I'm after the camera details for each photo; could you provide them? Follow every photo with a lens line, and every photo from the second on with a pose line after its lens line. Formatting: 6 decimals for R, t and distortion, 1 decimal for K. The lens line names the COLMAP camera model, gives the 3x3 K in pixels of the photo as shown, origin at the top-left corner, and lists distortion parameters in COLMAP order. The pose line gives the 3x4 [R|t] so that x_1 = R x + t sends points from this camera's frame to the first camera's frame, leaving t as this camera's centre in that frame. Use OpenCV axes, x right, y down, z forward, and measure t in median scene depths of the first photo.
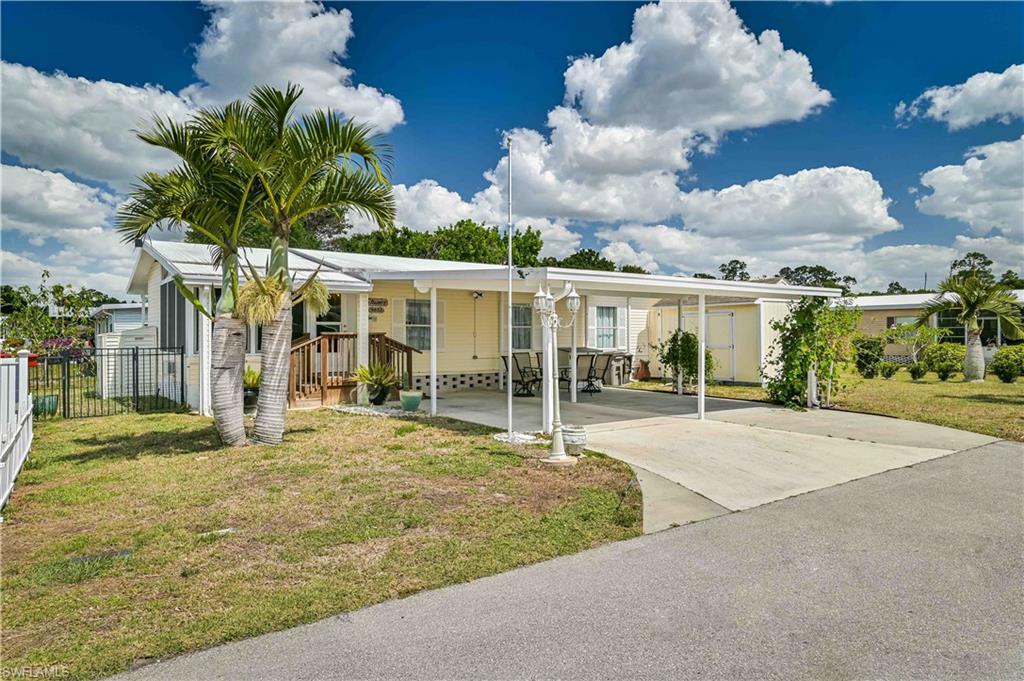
lens RADIAL K [[622.6, 0, 512.0], [0, 622.6, 340.5], [0, 0, 1]] dist [-0.000359, -0.000074]
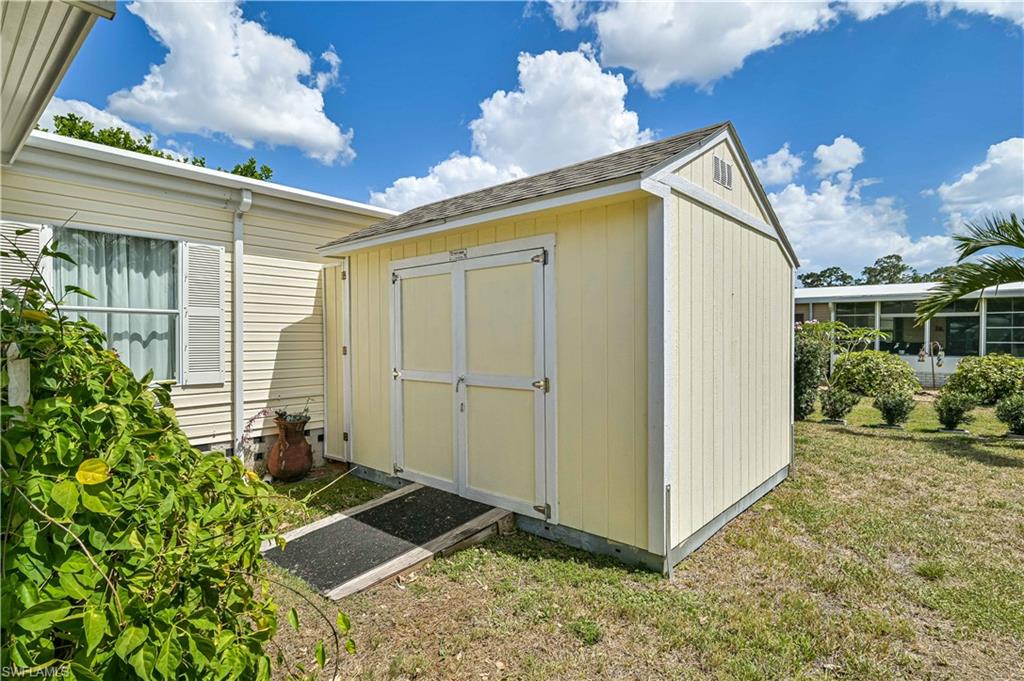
lens RADIAL K [[529.9, 0, 512.0], [0, 529.9, 340.5], [0, 0, 1]] dist [0.001656, 0.000100]
pose [[0.972542, 0.002351, 0.232714, 0.263415], [-0.001302, 0.999988, -0.004663, -0.004808], [-0.232722, 0.004232, 0.972534, 0.716471]]
